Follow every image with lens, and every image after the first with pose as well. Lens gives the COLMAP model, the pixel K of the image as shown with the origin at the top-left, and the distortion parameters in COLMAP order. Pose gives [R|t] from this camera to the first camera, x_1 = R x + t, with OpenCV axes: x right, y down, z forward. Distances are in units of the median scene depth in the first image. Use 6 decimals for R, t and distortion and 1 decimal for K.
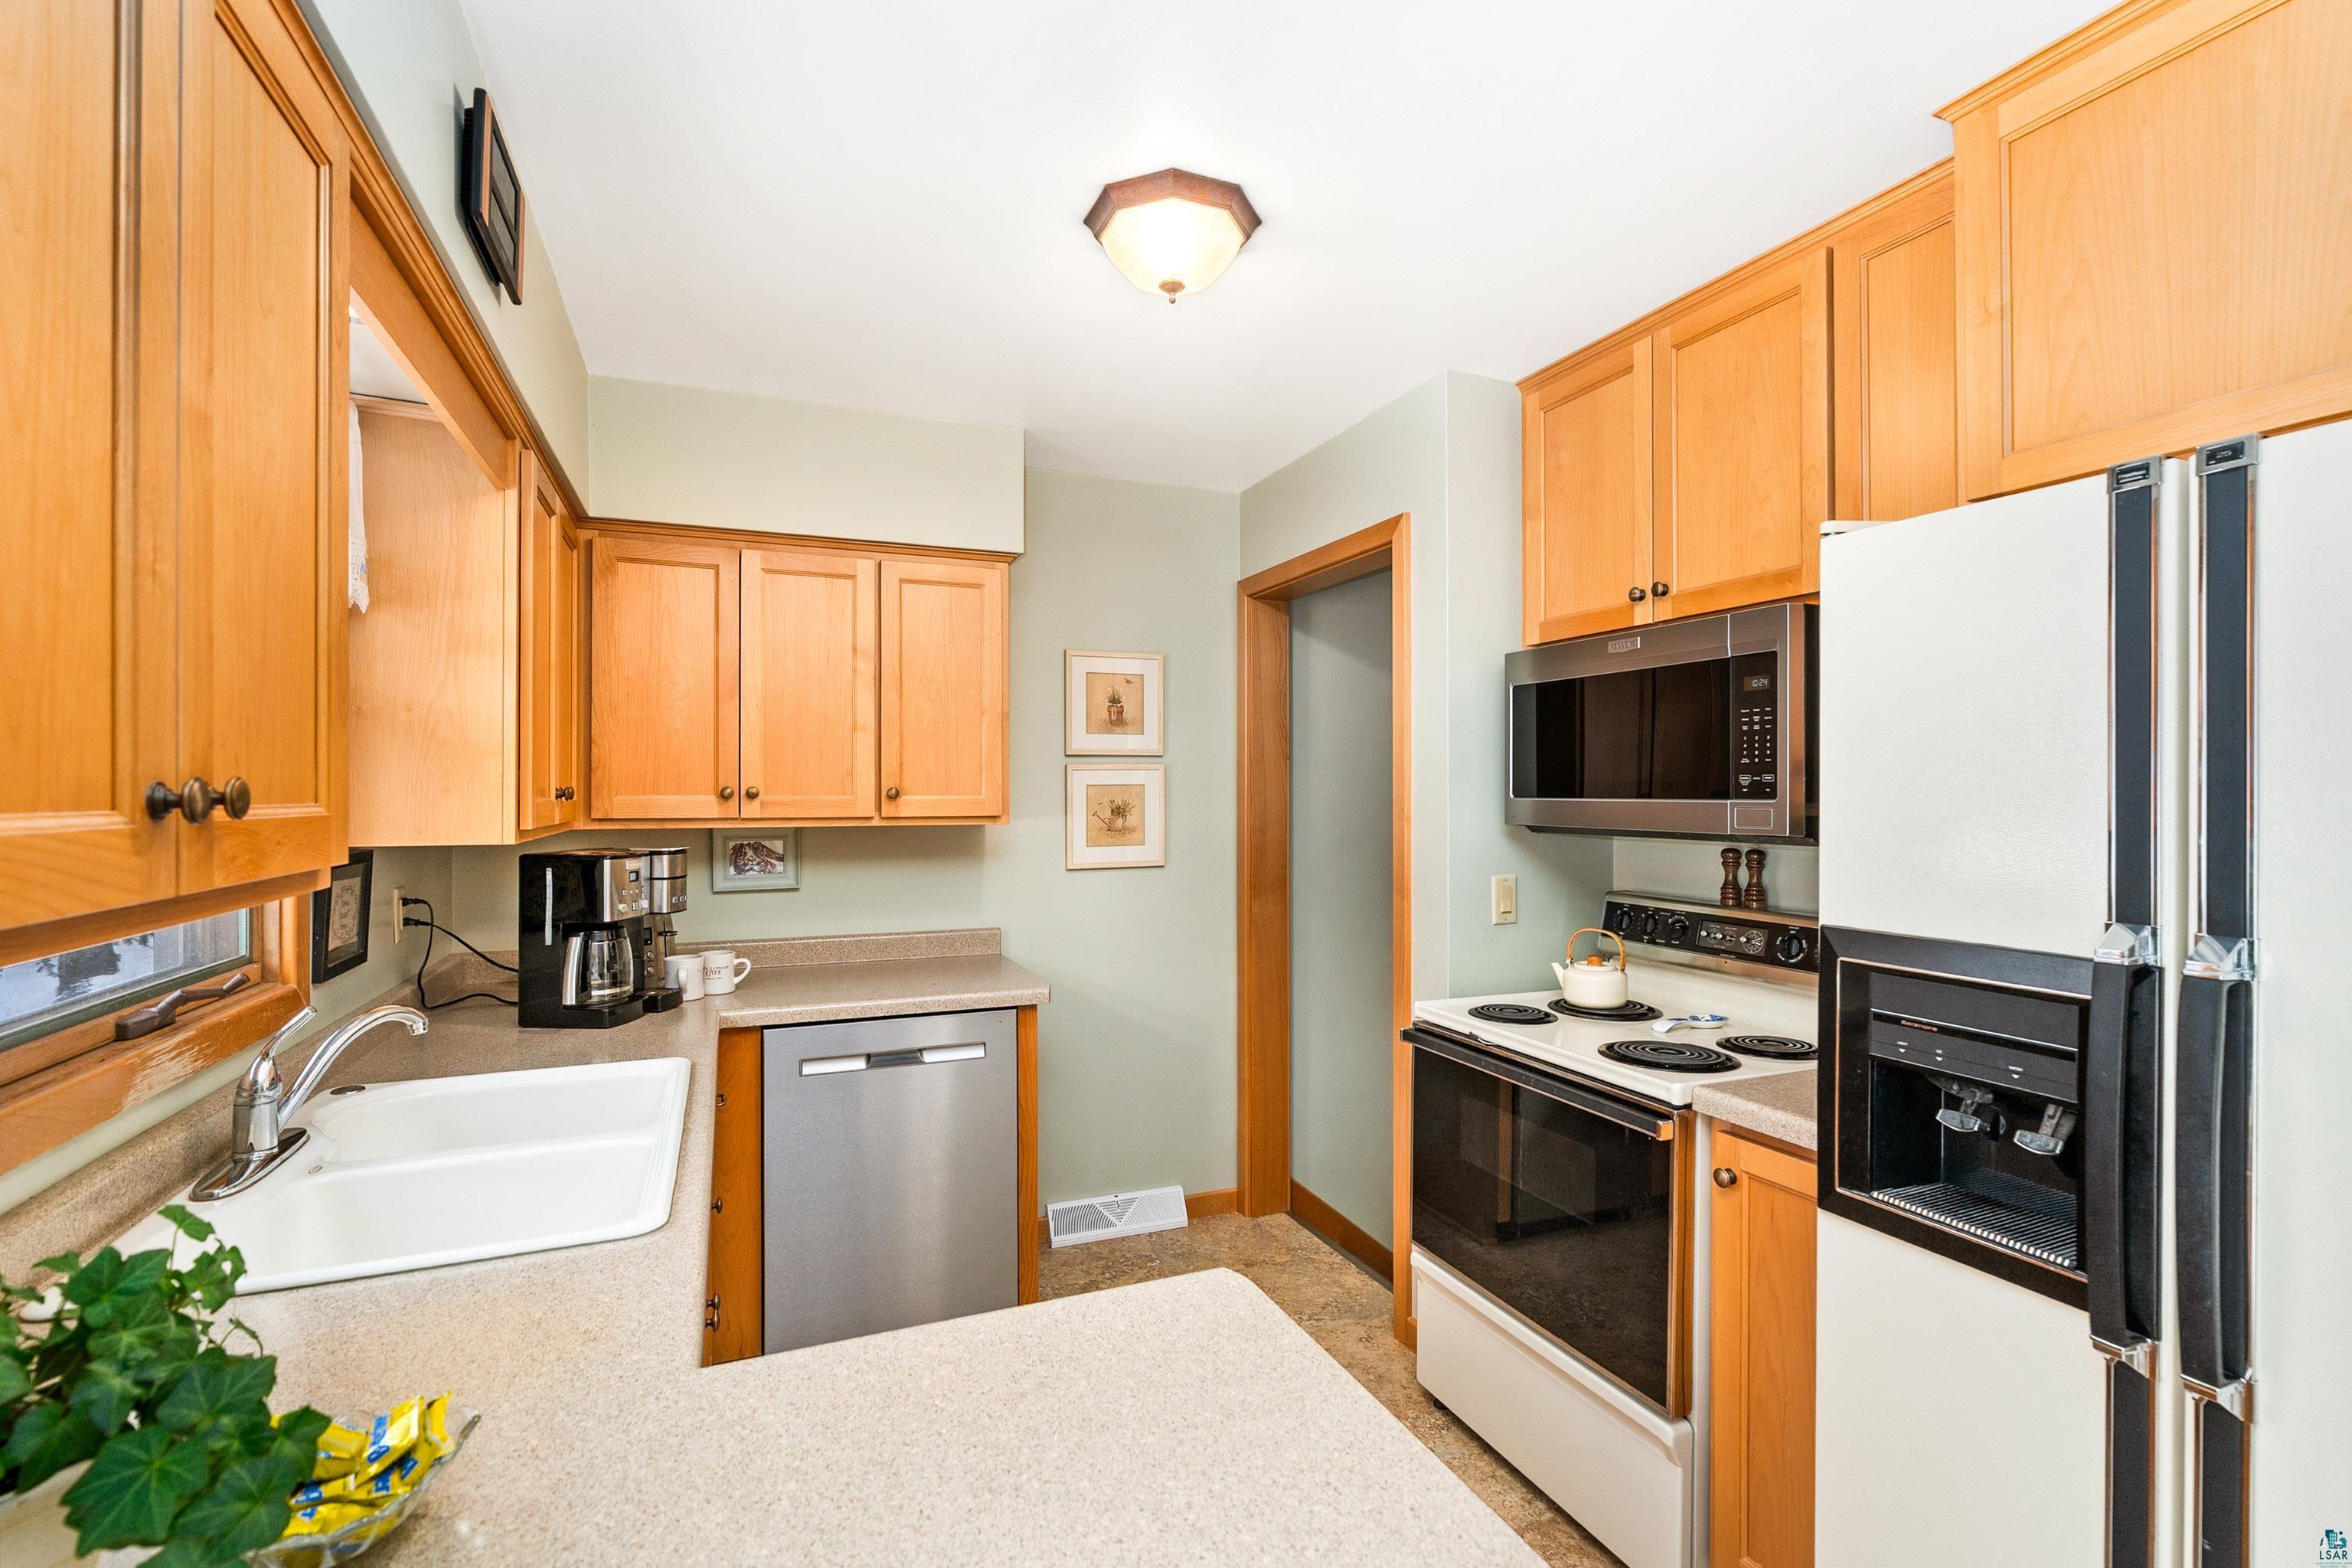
lens RADIAL K [[1061.4, 0, 1181.3], [0, 1061.4, 787.0], [0, 0, 1]] dist [-0.004794, -0.000301]
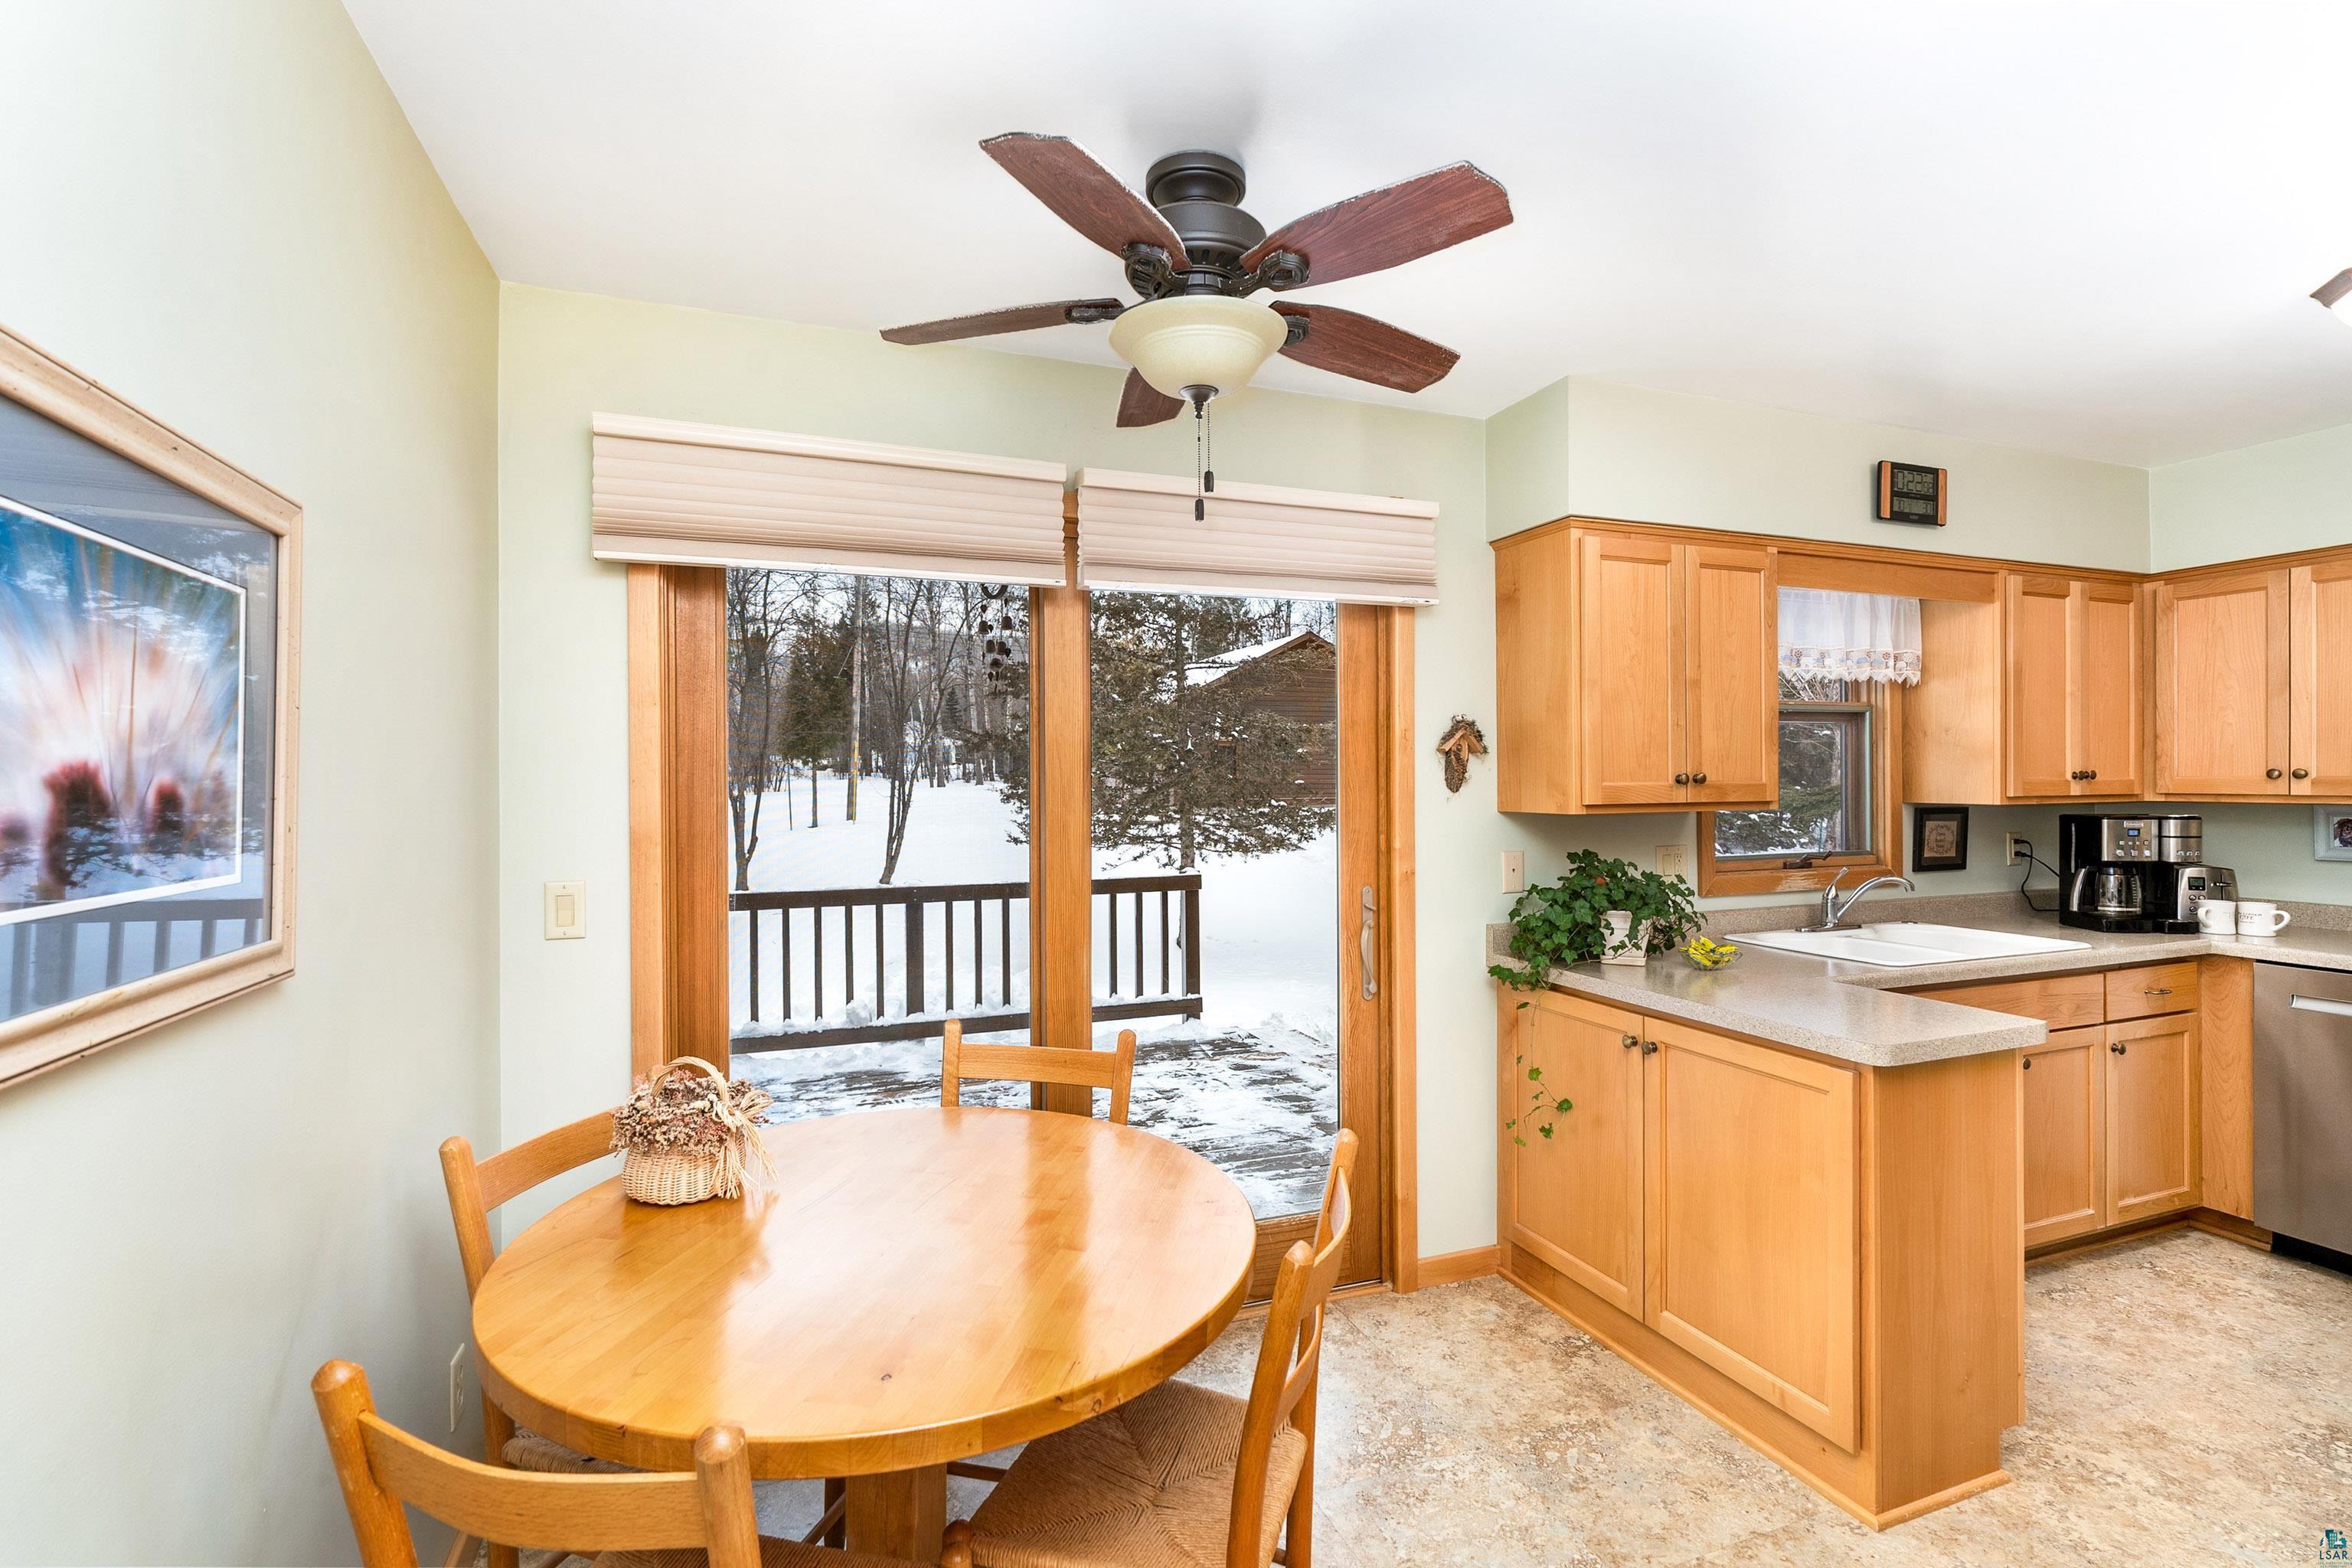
lens RADIAL K [[1061.4, 0, 1181.3], [0, 1061.4, 787.0], [0, 0, 1]] dist [-0.004794, -0.000301]
pose [[-0.030221, 0.007352, -0.999516, 0.821262], [0.011498, 0.999909, 0.007007, -0.001877], [0.999477, -0.011281, -0.030302, -0.212121]]
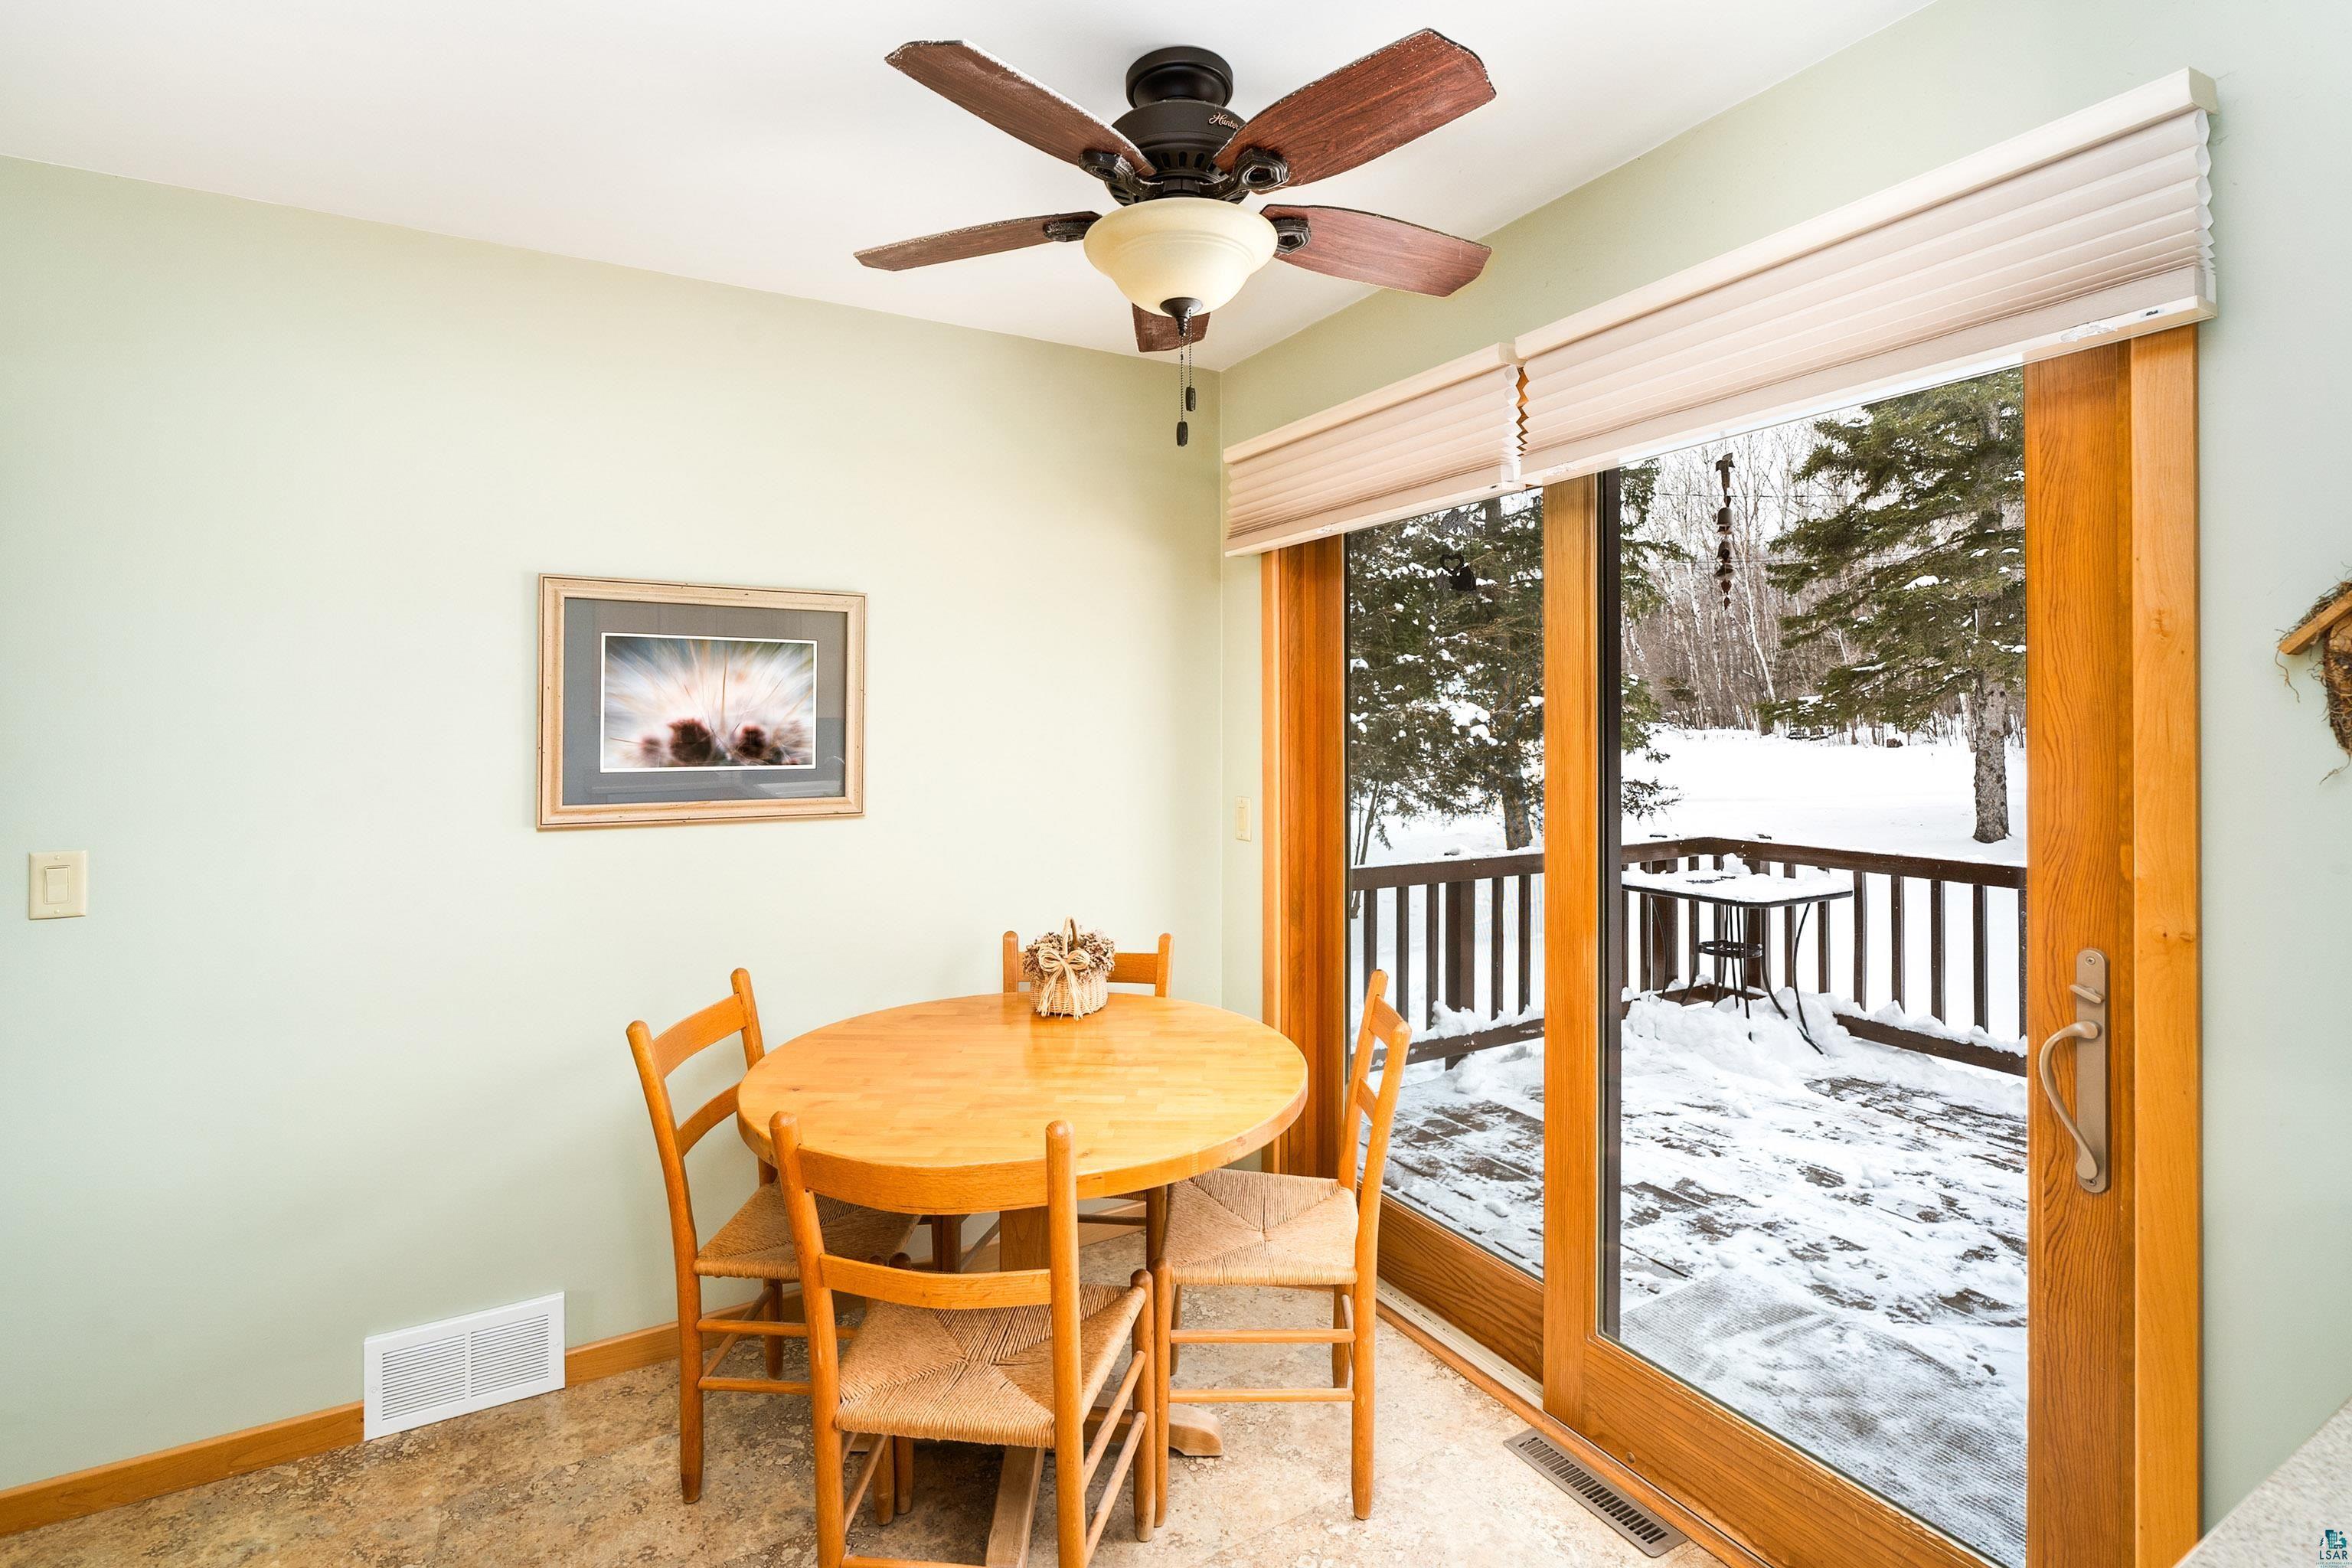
lens RADIAL K [[1099.5, 0, 1177.4], [0, 1099.5, 721.6], [0, 0, 1]] dist [-0.001650, -0.000259]
pose [[-0.991480, 0.003511, -0.130212, 0.239720], [0.004636, 0.999954, -0.008343, 0.001268], [0.130177, -0.008876, -0.991451, 0.412932]]
